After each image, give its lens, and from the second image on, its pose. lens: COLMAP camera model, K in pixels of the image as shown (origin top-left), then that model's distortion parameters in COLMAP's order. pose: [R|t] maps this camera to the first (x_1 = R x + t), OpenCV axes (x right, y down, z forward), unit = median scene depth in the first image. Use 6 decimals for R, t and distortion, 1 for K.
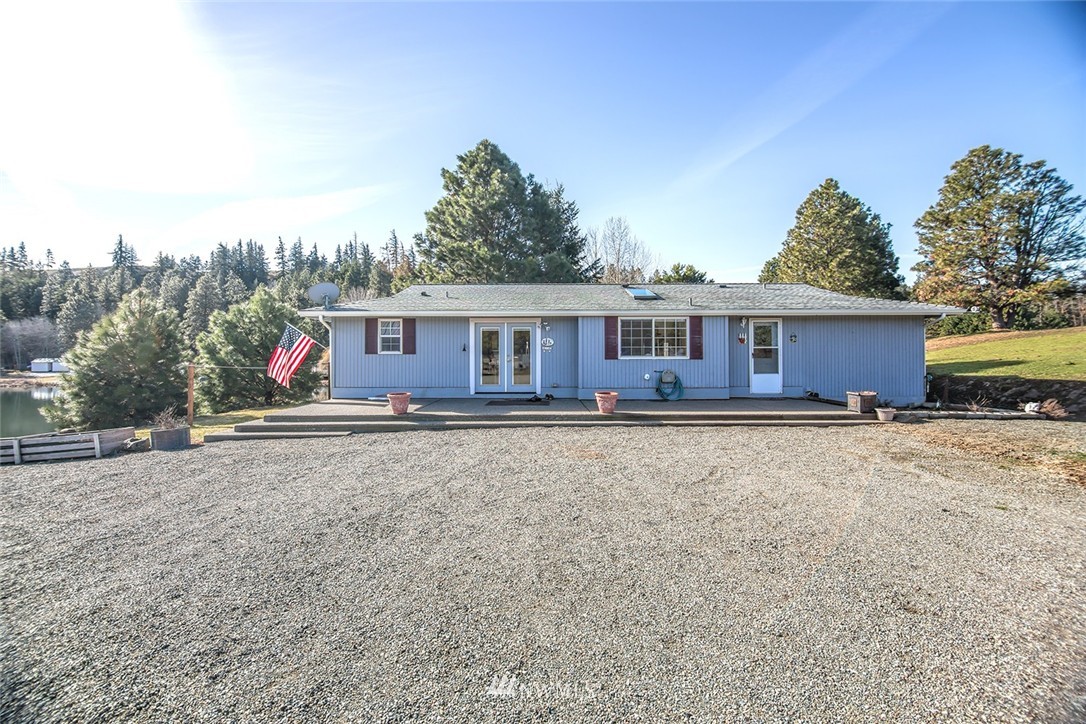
lens RADIAL K [[439.3, 0, 543.0], [0, 439.3, 362.0], [0, 0, 1]] dist [-0.013281, -0.000393]
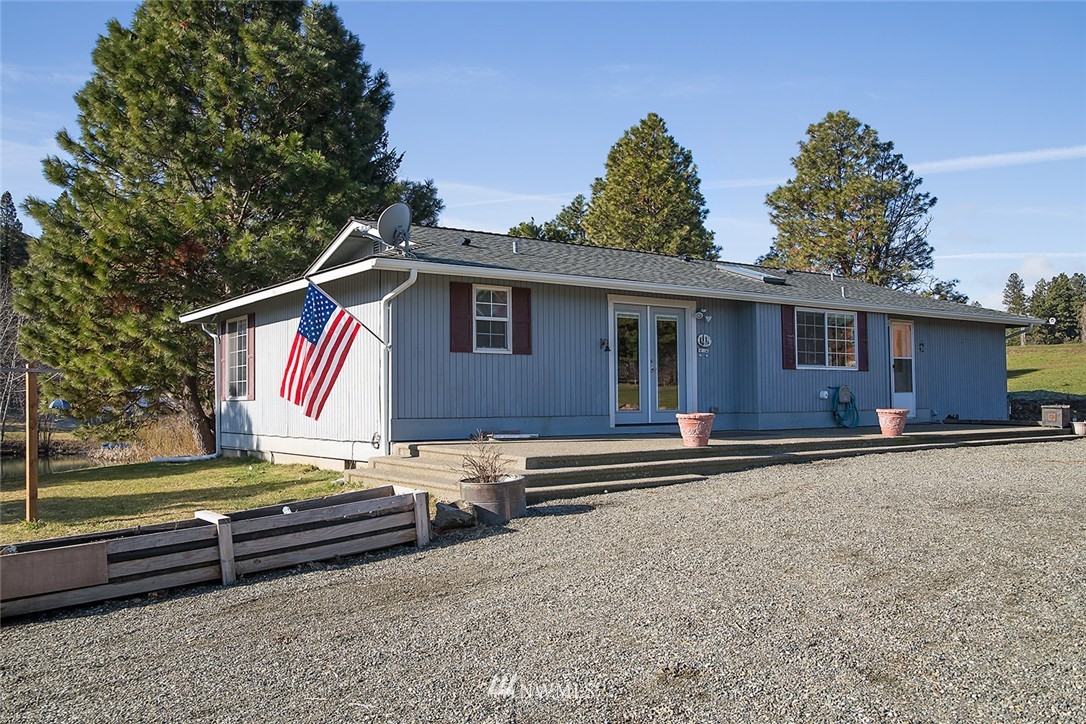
lens RADIAL K [[935.1, 0, 543.0], [0, 935.1, 362.0], [0, 0, 1]] dist [-0.006864, -0.002395]
pose [[0.799854, 0.020638, 0.599840, -0.964465], [0.015542, 0.998361, -0.055073, 0.053912], [-0.599994, 0.053373, 0.798222, 0.080407]]
